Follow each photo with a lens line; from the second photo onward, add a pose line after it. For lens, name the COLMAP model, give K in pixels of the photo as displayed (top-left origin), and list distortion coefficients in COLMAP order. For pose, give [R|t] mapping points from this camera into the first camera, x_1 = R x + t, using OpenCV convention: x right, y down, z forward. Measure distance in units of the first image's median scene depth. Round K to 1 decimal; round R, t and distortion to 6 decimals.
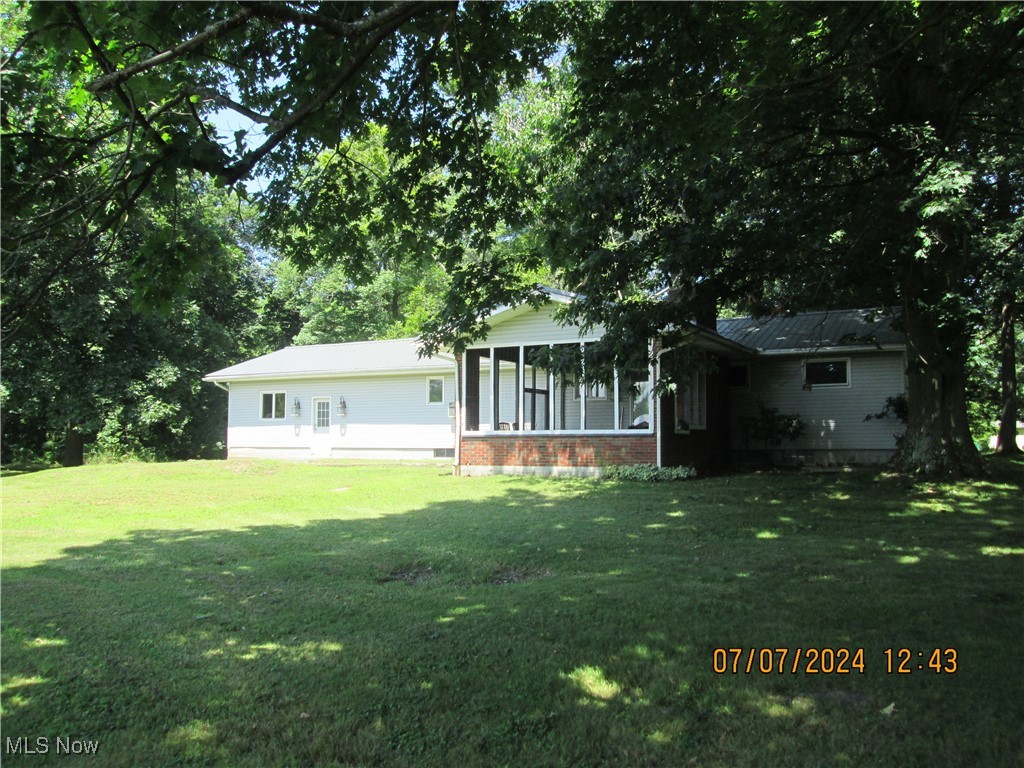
lens RADIAL K [[839.1, 0, 512.0], [0, 839.1, 384.0], [0, 0, 1]] dist [-0.040104, 0.001405]
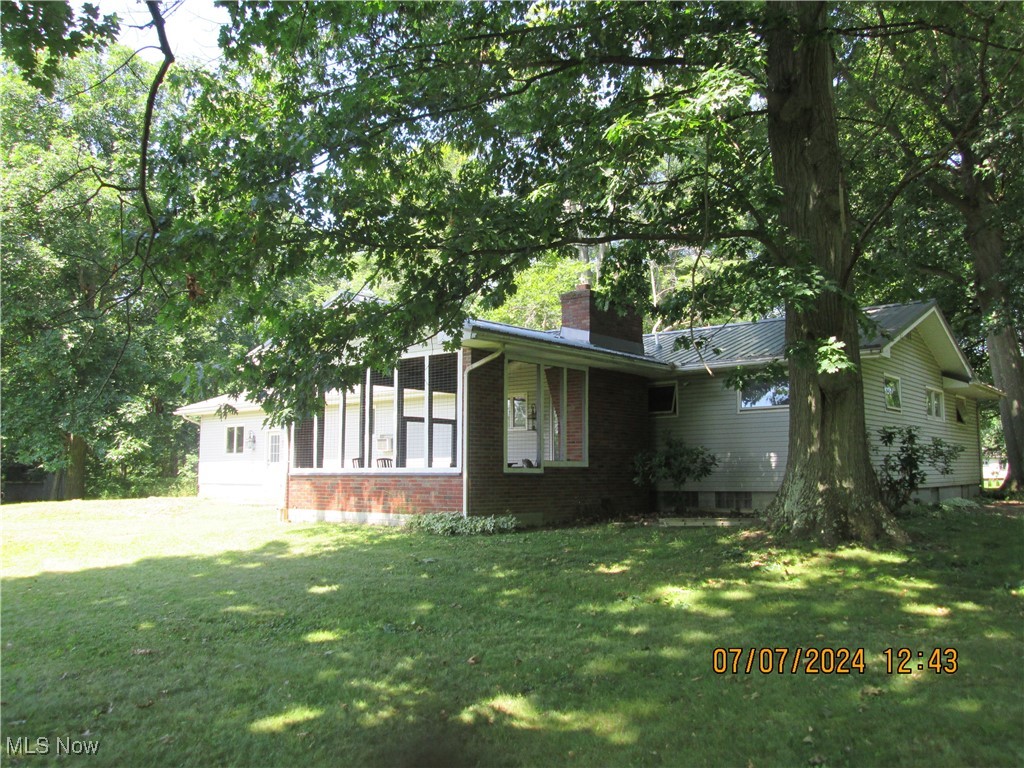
lens RADIAL K [[832.8, 0, 512.0], [0, 832.8, 384.0], [0, 0, 1]] dist [0.034310, 0.002301]
pose [[0.975840, -0.022485, -0.217327, 0.347020], [0.014100, 0.999098, -0.040060, 0.006794], [0.218032, 0.036028, 0.975276, 0.217848]]
